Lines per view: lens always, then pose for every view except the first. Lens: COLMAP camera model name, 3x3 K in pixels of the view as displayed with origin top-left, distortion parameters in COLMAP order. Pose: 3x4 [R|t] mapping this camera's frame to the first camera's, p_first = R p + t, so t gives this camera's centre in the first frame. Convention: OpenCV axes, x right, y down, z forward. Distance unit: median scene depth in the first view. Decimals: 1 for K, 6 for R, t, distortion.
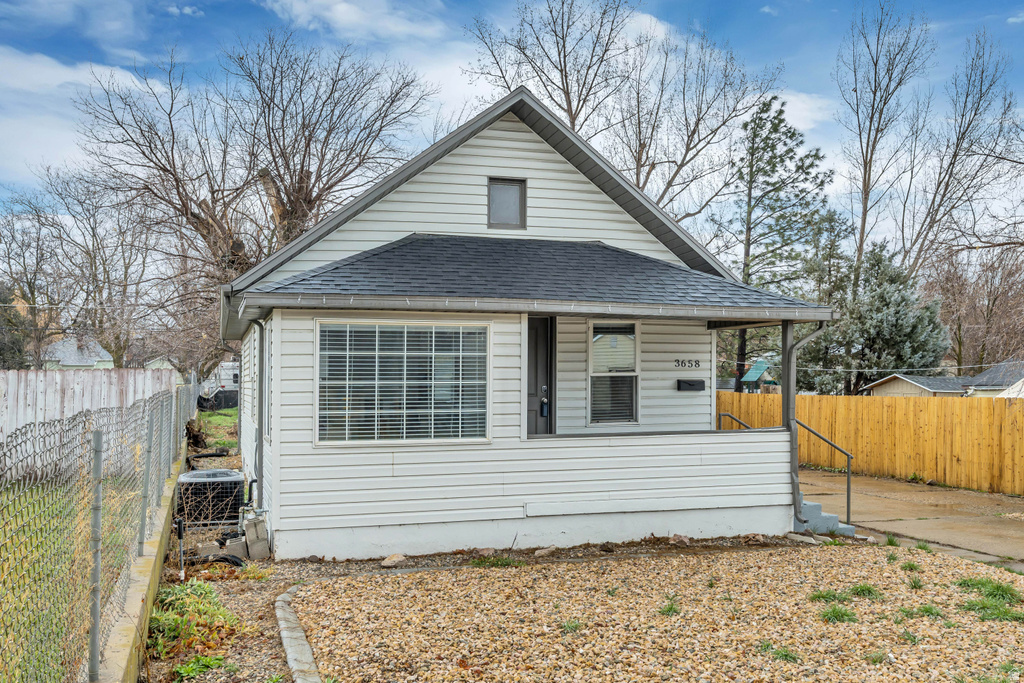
lens RADIAL K [[944.9, 0, 459.7], [0, 944.9, 357.4], [0, 0, 1]] dist [-0.005739, 0.000000]
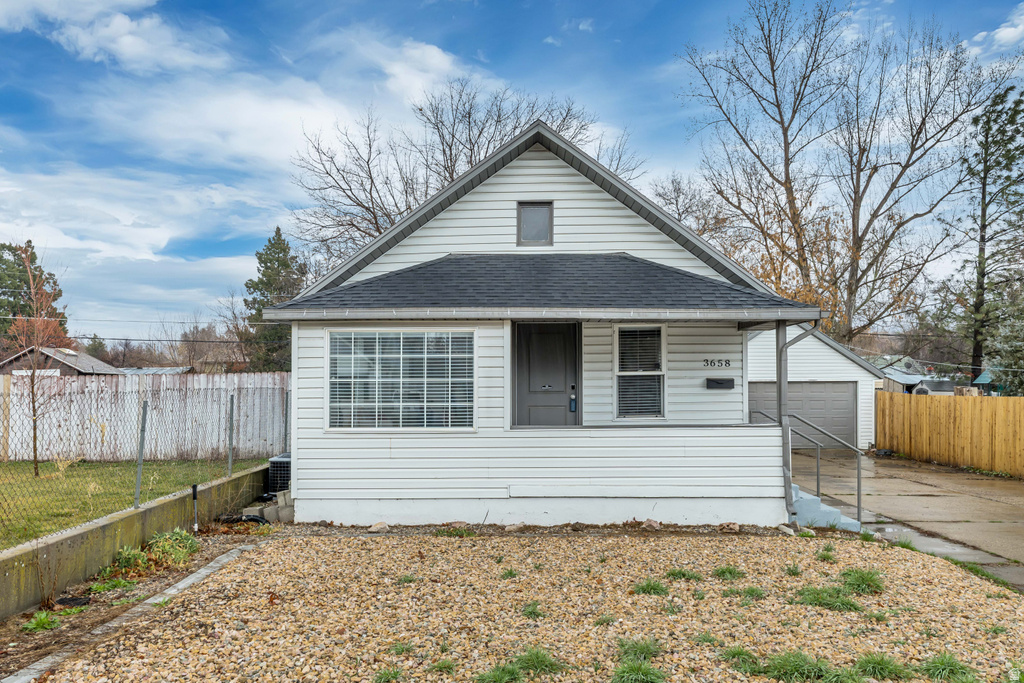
lens RADIAL K [[870.5, 0, 486.6], [0, 870.5, 355.8], [0, 0, 1]] dist [-0.002118, 0.001370]
pose [[0.949928, -0.012789, -0.312206, 0.318032], [0.009451, 0.999881, -0.012202, 0.008257], [0.312325, 0.008640, 0.949936, -0.011738]]
